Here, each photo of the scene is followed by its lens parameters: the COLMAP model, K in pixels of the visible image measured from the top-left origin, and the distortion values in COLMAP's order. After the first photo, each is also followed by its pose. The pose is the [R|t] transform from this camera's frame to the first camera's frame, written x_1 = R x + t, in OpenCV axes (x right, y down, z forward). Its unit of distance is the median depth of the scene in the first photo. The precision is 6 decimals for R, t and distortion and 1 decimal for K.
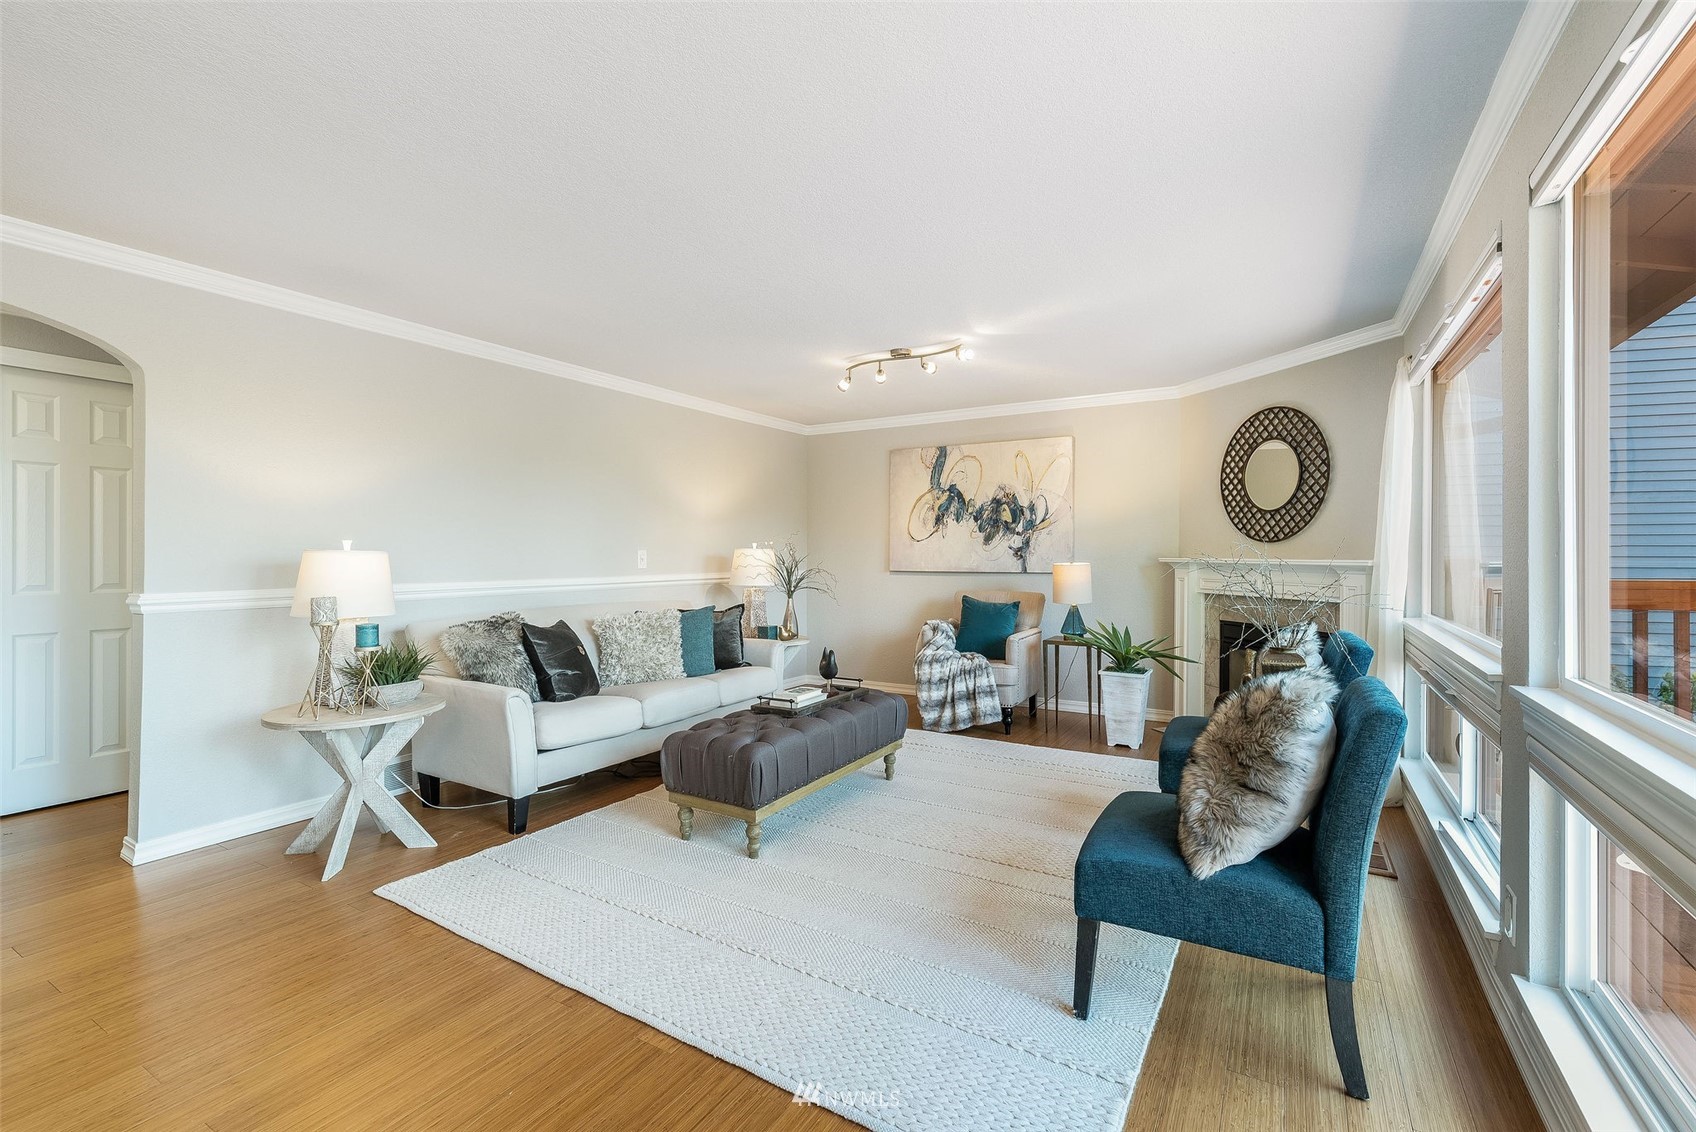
lens RADIAL K [[733.3, 0, 861.8], [0, 733.3, 557.2], [0, 0, 1]] dist [-0.001010, 0.000002]
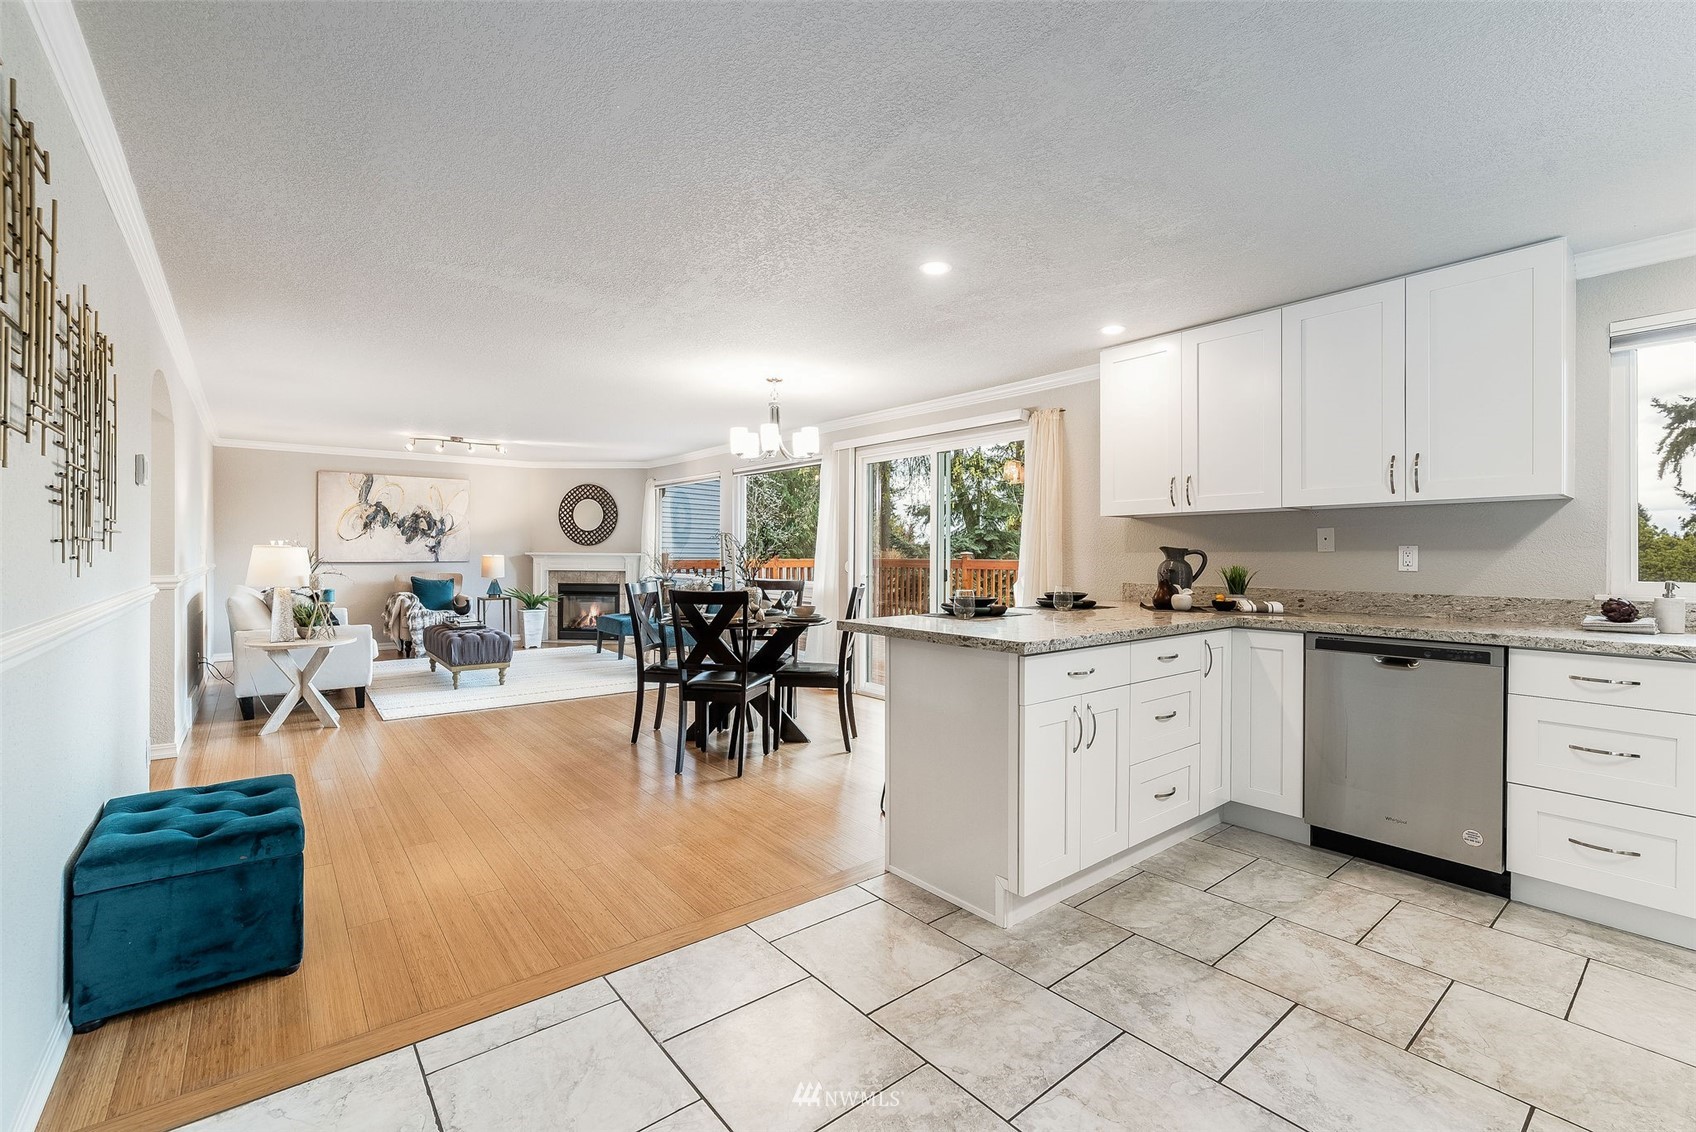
lens RADIAL K [[733.3, 0, 861.8], [0, 733.3, 557.2], [0, 0, 1]] dist [-0.001010, 0.000002]
pose [[0.344161, -0.000648, 0.938910, -0.948295], [0.002001, 0.999998, -0.000043, 0.013267], [-0.938908, 0.001893, 0.344162, -0.415332]]
